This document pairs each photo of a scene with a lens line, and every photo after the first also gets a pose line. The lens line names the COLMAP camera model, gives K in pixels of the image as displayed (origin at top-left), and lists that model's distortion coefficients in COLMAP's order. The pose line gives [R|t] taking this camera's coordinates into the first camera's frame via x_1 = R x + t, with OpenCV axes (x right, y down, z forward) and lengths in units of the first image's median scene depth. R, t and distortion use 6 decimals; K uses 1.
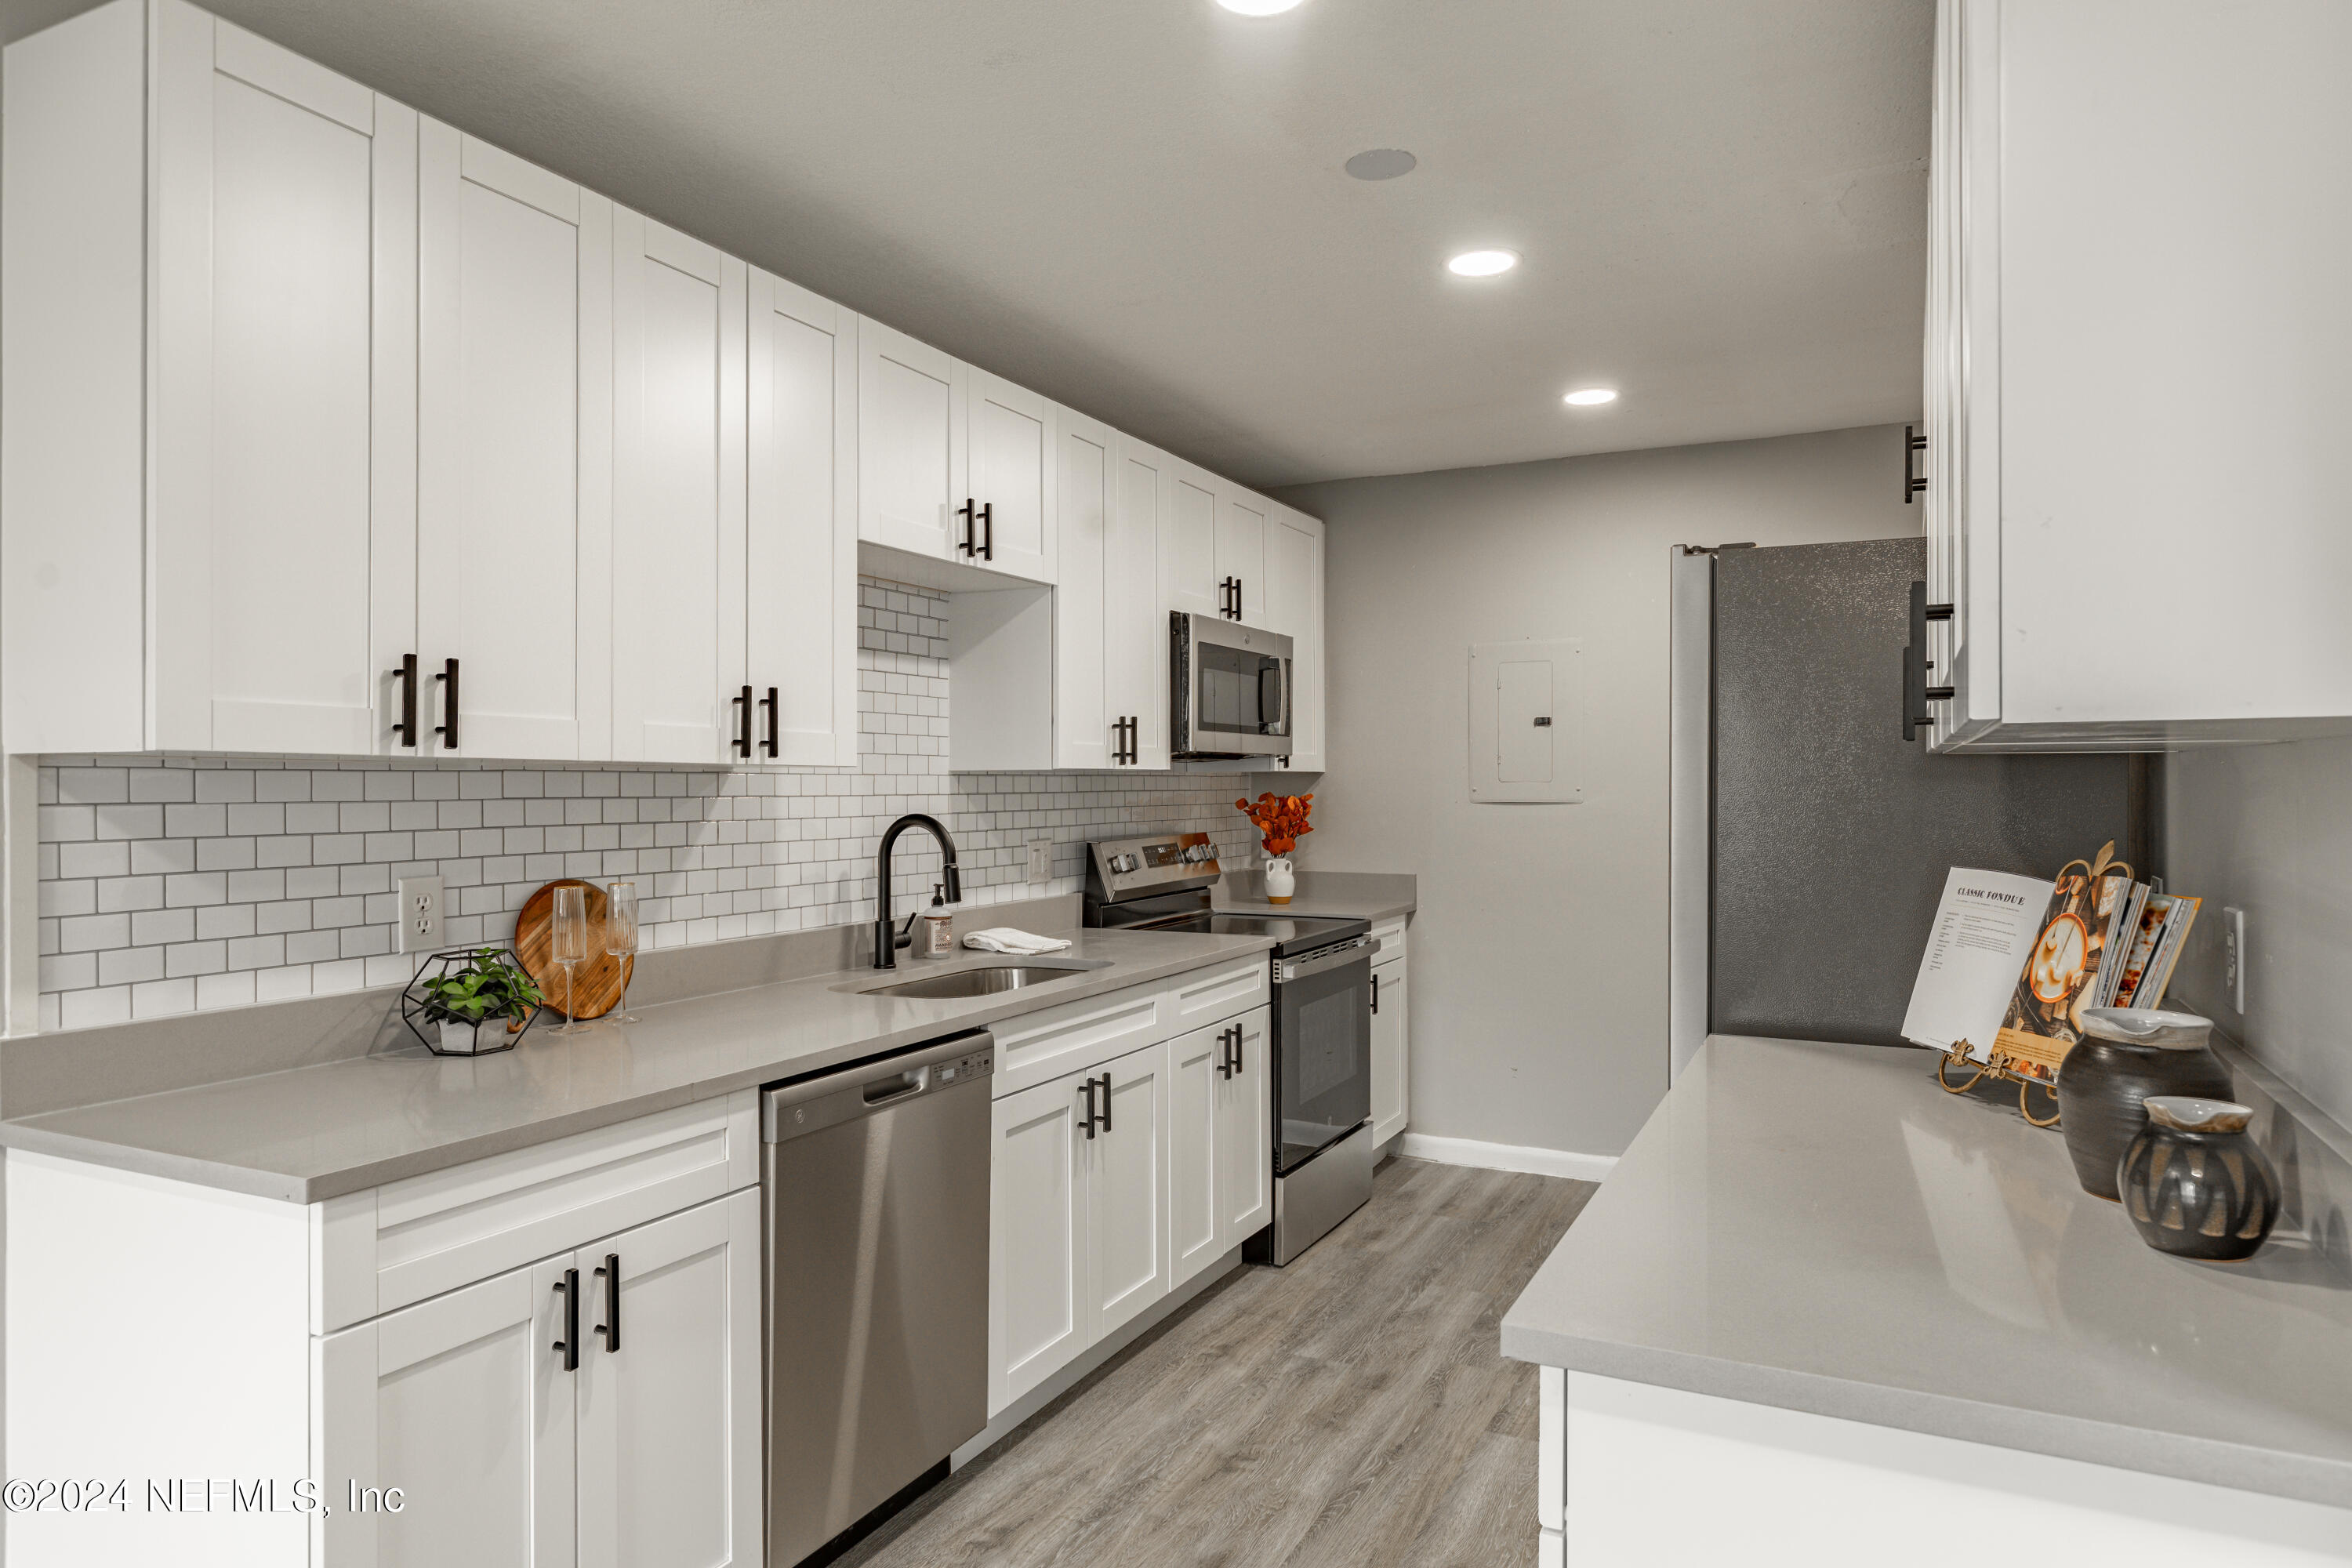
lens RADIAL K [[1420.4, 0, 1177.8], [0, 1420.4, 781.6], [0, 0, 1]] dist [0.001418, -0.000085]
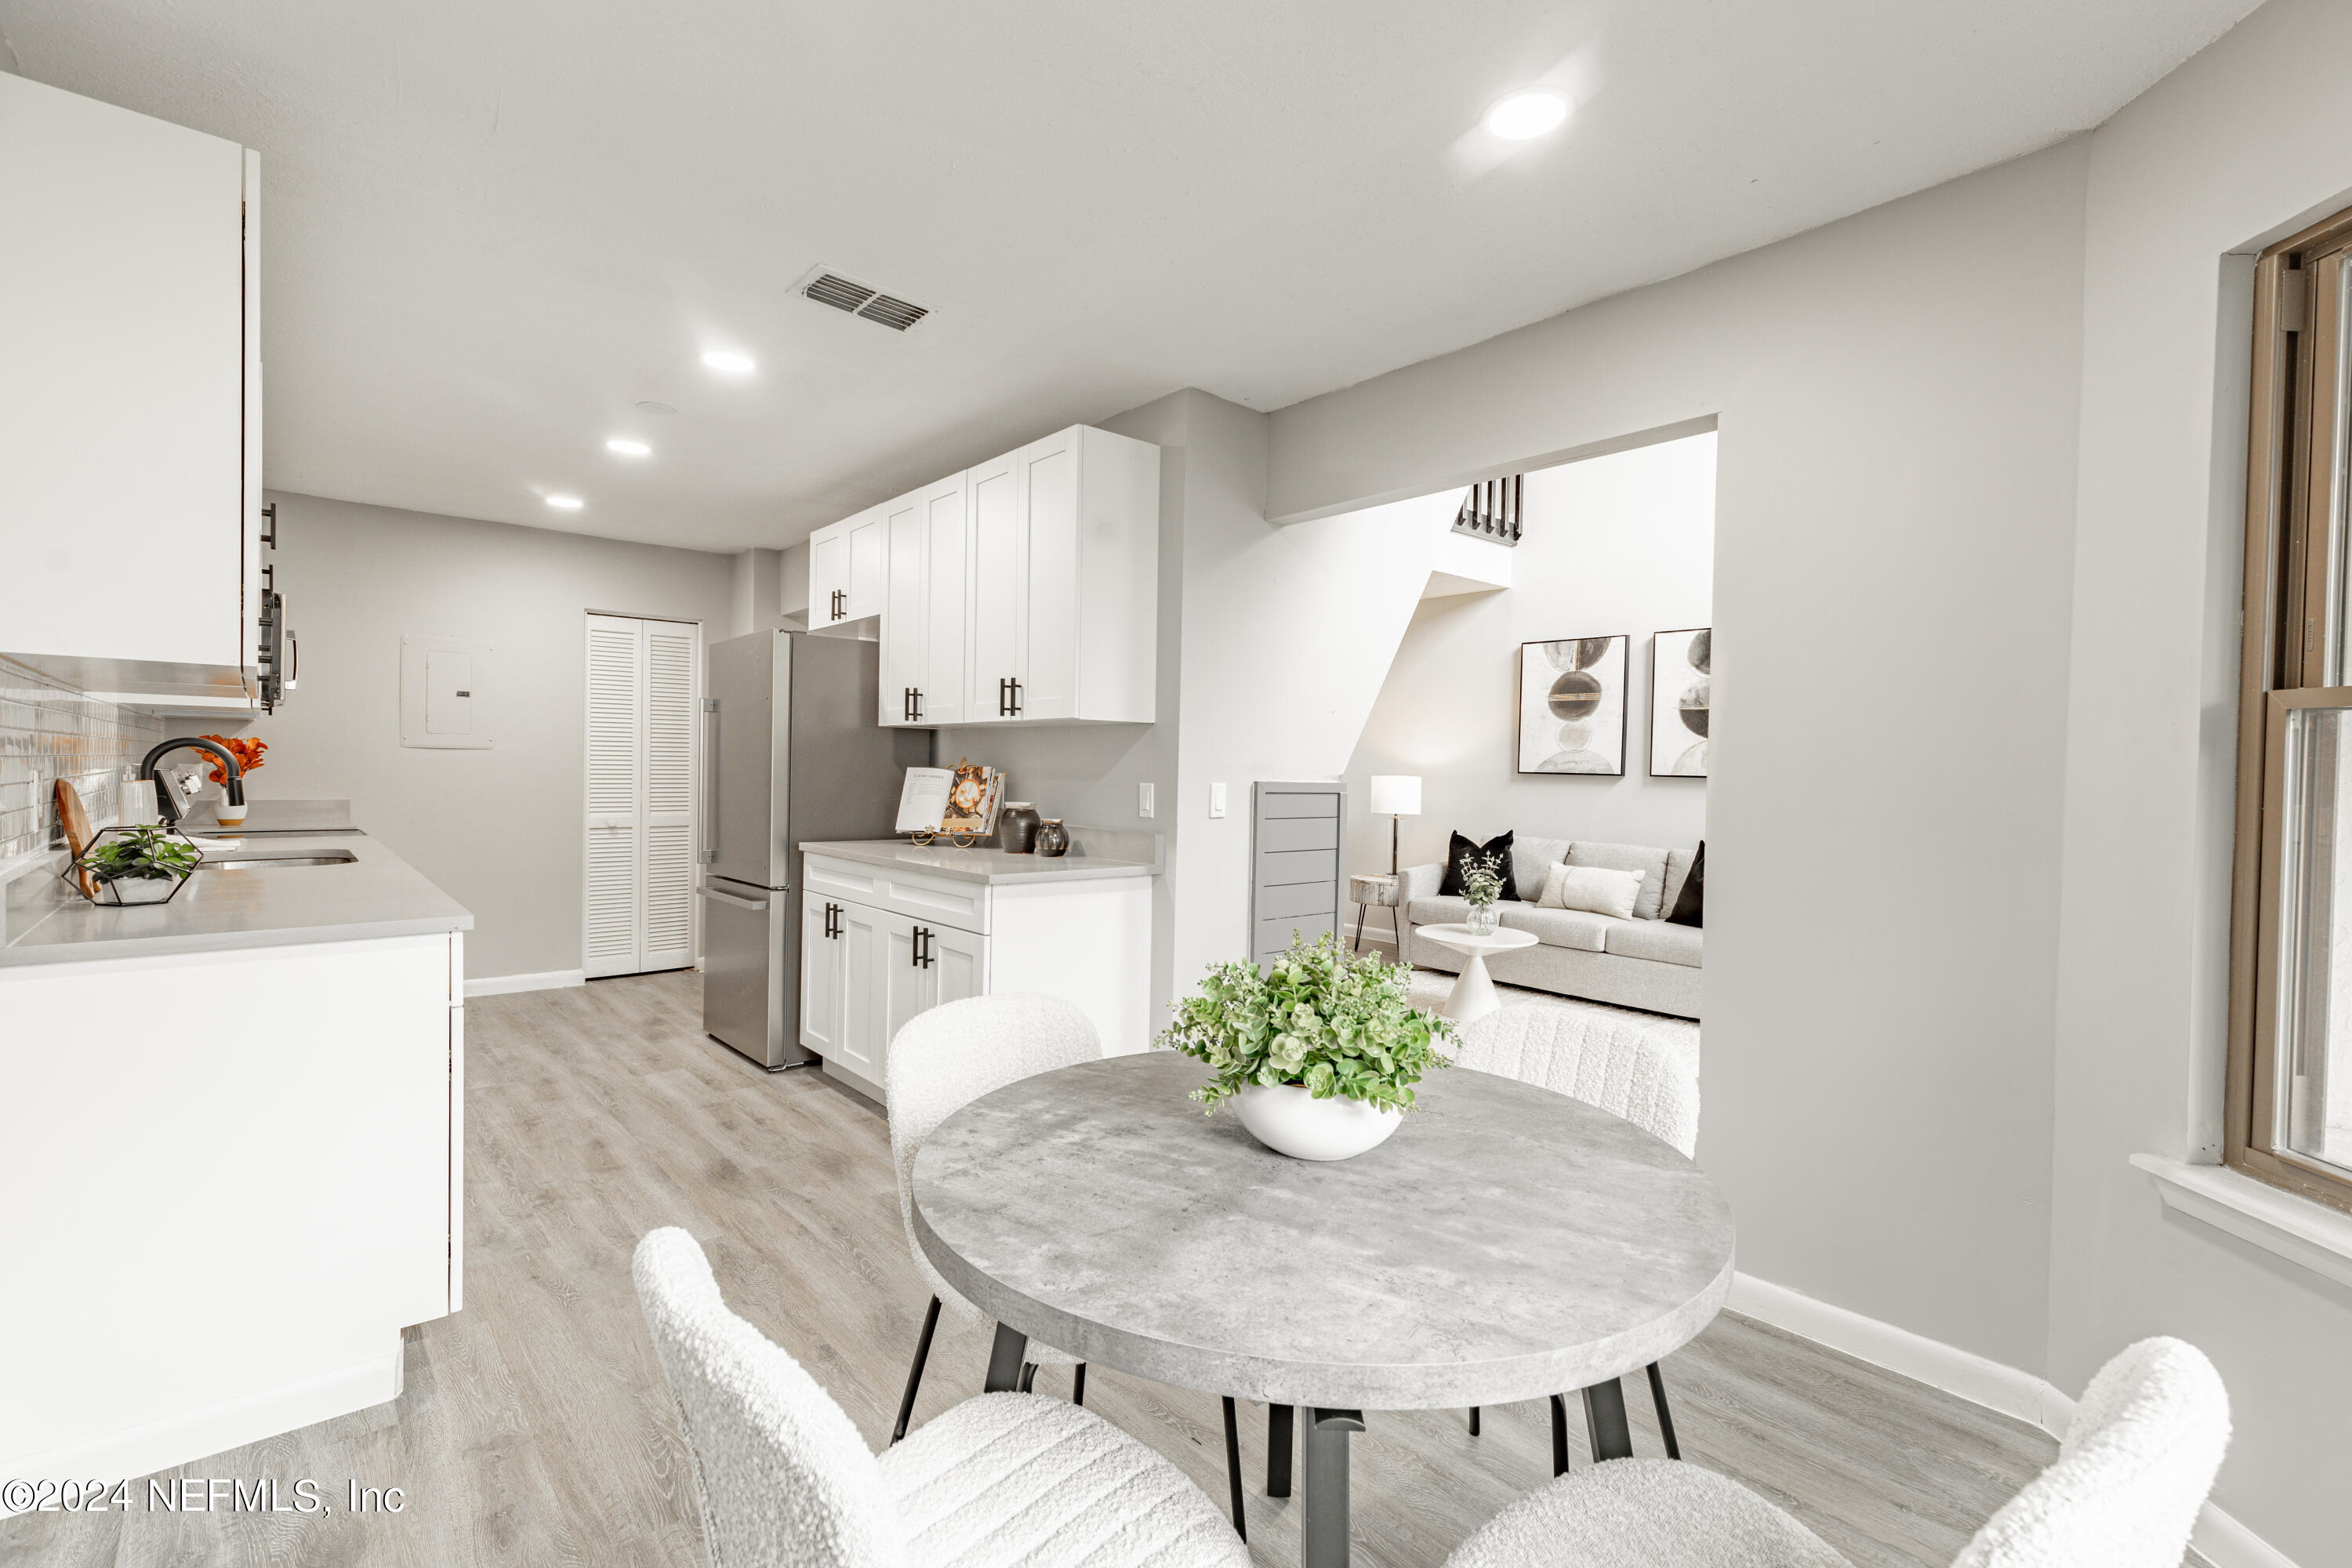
lens RADIAL K [[1046.9, 0, 1179.9], [0, 1046.9, 784.9], [0, 0, 1]] dist [0.002201, 0.000205]
pose [[0.379632, -0.003302, 0.925132, -1.030410], [-0.021214, 0.999700, 0.012274, 0.051611], [-0.924894, -0.024285, 0.379447, -0.237129]]
